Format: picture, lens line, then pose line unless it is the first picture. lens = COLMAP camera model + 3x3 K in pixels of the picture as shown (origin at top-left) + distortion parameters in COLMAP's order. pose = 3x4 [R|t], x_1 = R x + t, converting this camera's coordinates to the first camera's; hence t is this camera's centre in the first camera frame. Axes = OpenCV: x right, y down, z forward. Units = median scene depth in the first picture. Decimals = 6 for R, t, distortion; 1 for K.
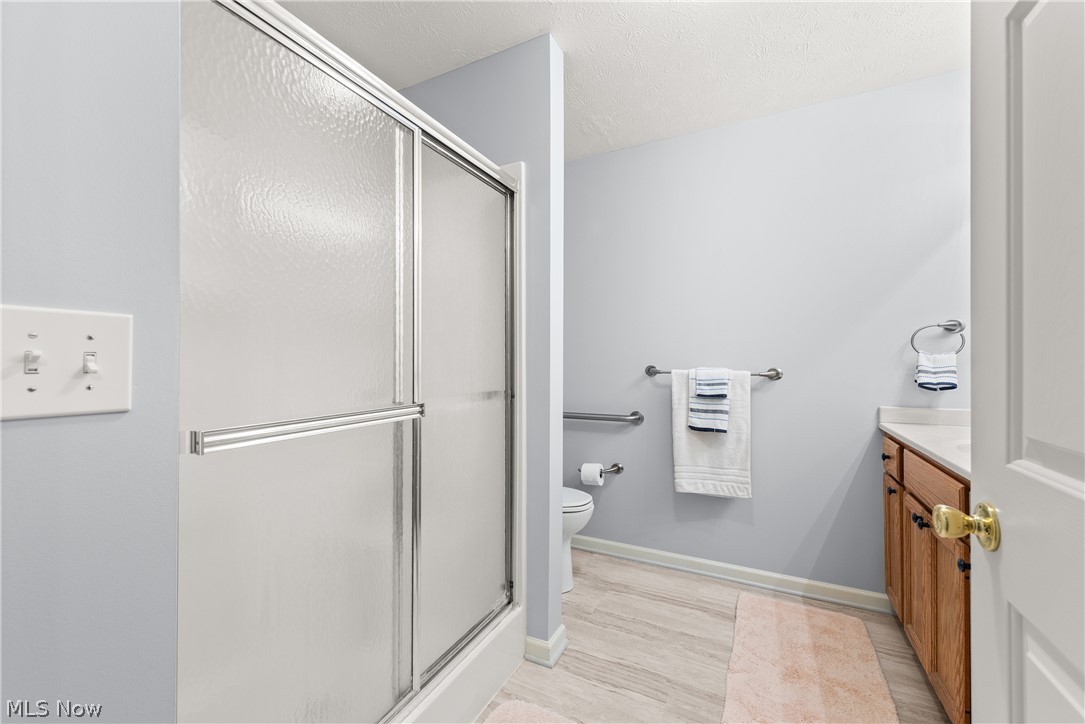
lens RADIAL K [[428.8, 0, 538.7], [0, 428.8, 363.7], [0, 0, 1]] dist [0.018231, -0.004925]
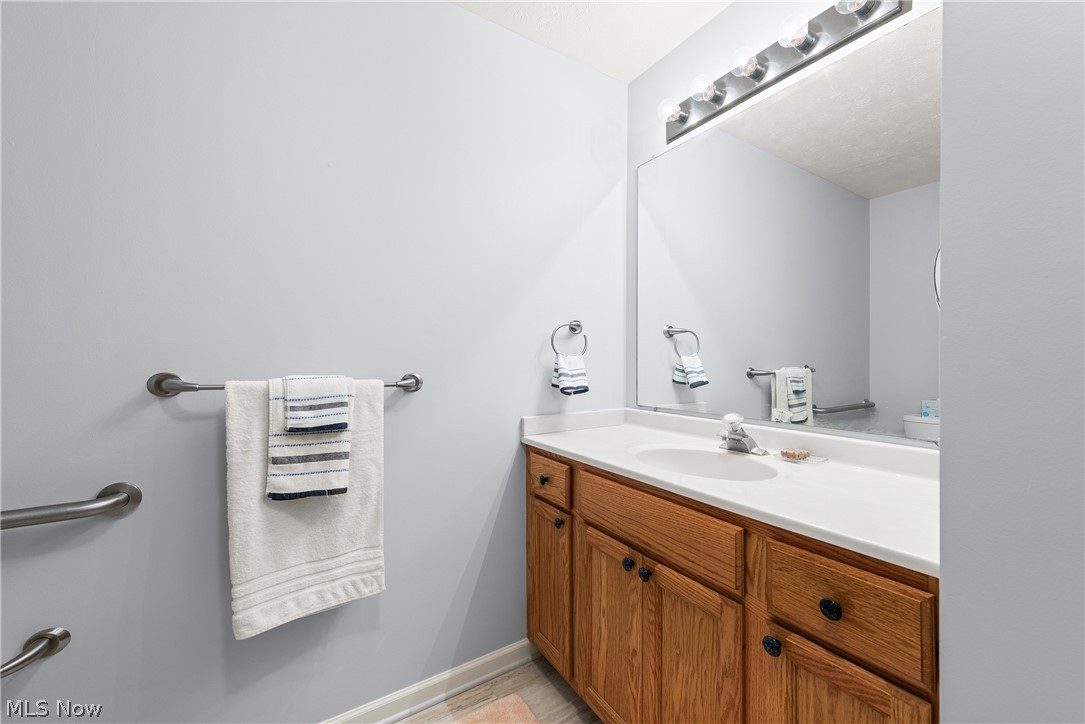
lens RADIAL K [[428.8, 0, 538.7], [0, 428.8, 363.7], [0, 0, 1]] dist [0.018231, -0.004925]
pose [[0.501115, -0.003726, 0.865373, 0.079668], [0.002827, 0.999992, 0.002669, -0.005743], [-0.865376, 0.001109, 0.501122, 0.503210]]
